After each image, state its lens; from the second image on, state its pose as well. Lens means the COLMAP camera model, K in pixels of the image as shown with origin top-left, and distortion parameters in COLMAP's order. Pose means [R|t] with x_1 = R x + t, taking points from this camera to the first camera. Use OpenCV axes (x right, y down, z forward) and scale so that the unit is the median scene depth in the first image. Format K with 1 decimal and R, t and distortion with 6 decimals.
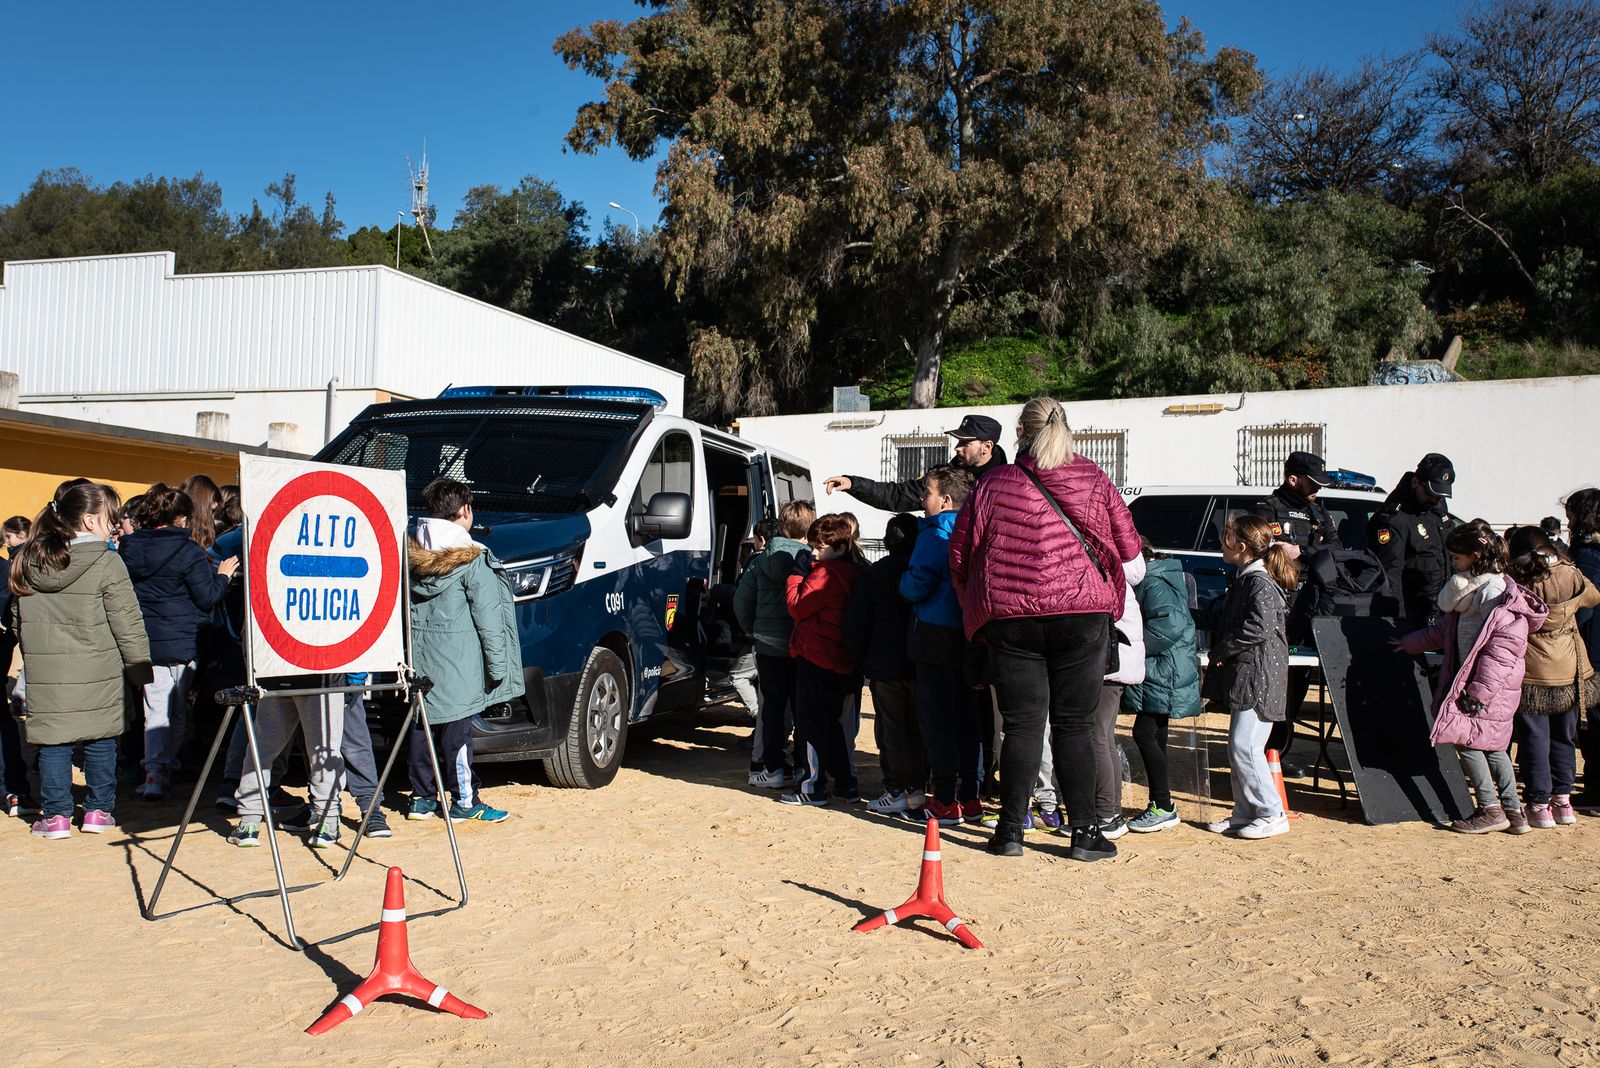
lens RADIAL K [[1510.7, 0, 800.0], [0, 1510.7, 534.0], [0, 0, 1]] dist [-0.001692, 0.000728]
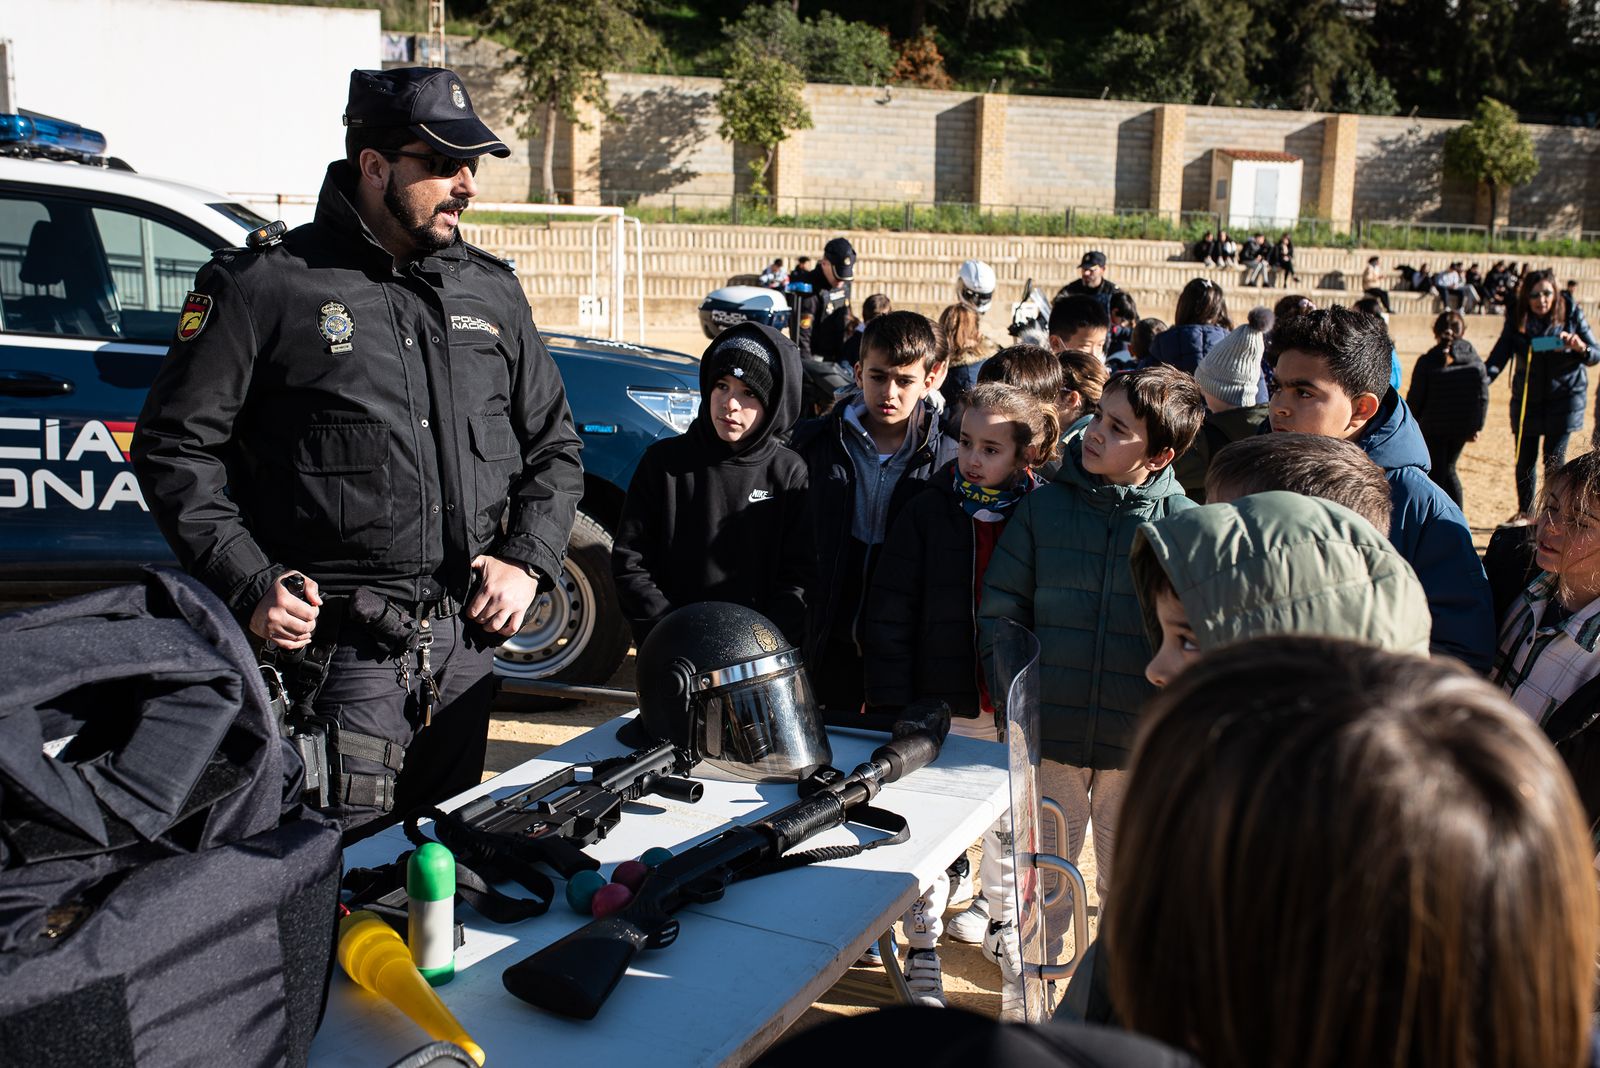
lens RADIAL K [[1510.7, 0, 800.0], [0, 1510.7, 534.0], [0, 0, 1]] dist [-0.001692, 0.000728]
pose [[0.699030, -0.132694, 0.702672, 0.048127], [-0.031045, 0.976074, 0.215209, -0.006002], [-0.714418, -0.172252, 0.678186, 0.131028]]
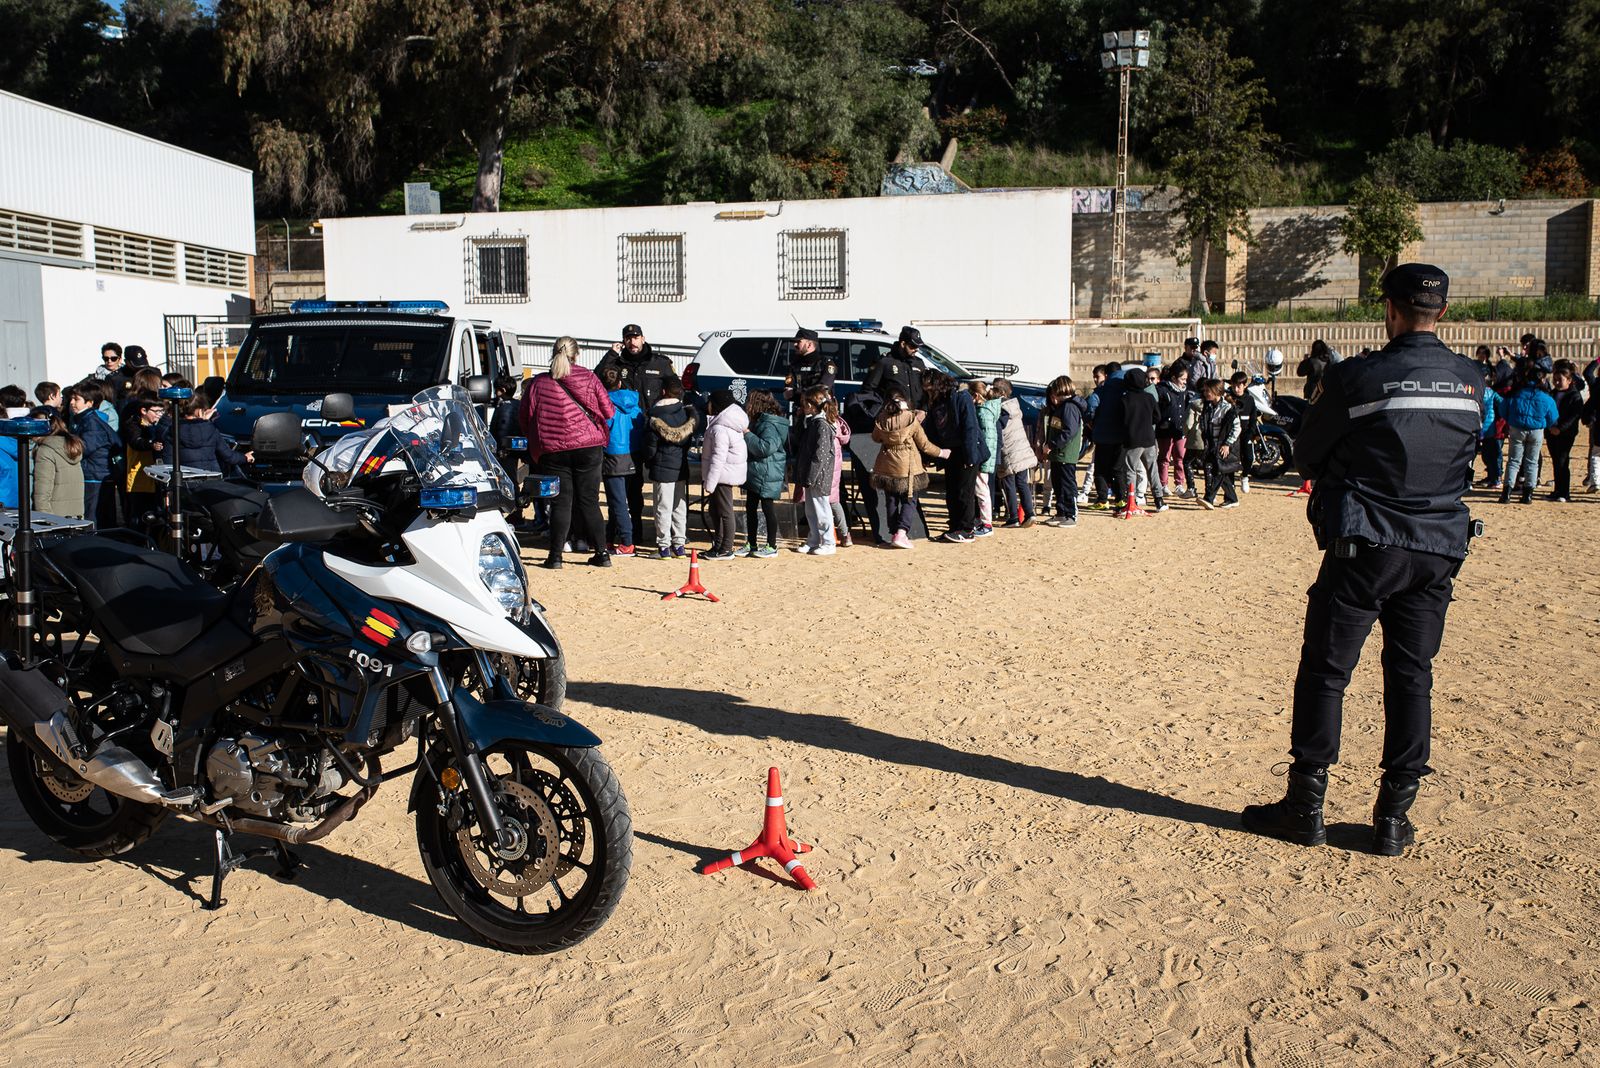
lens RADIAL K [[1510.7, 0, 800.0], [0, 1510.7, 534.0], [0, 0, 1]] dist [-0.001692, 0.000728]
pose [[0.954034, -0.065911, 0.292361, -0.038444], [0.019596, 0.987148, 0.158603, -0.017570], [-0.299057, -0.145584, 0.943064, -0.108192]]
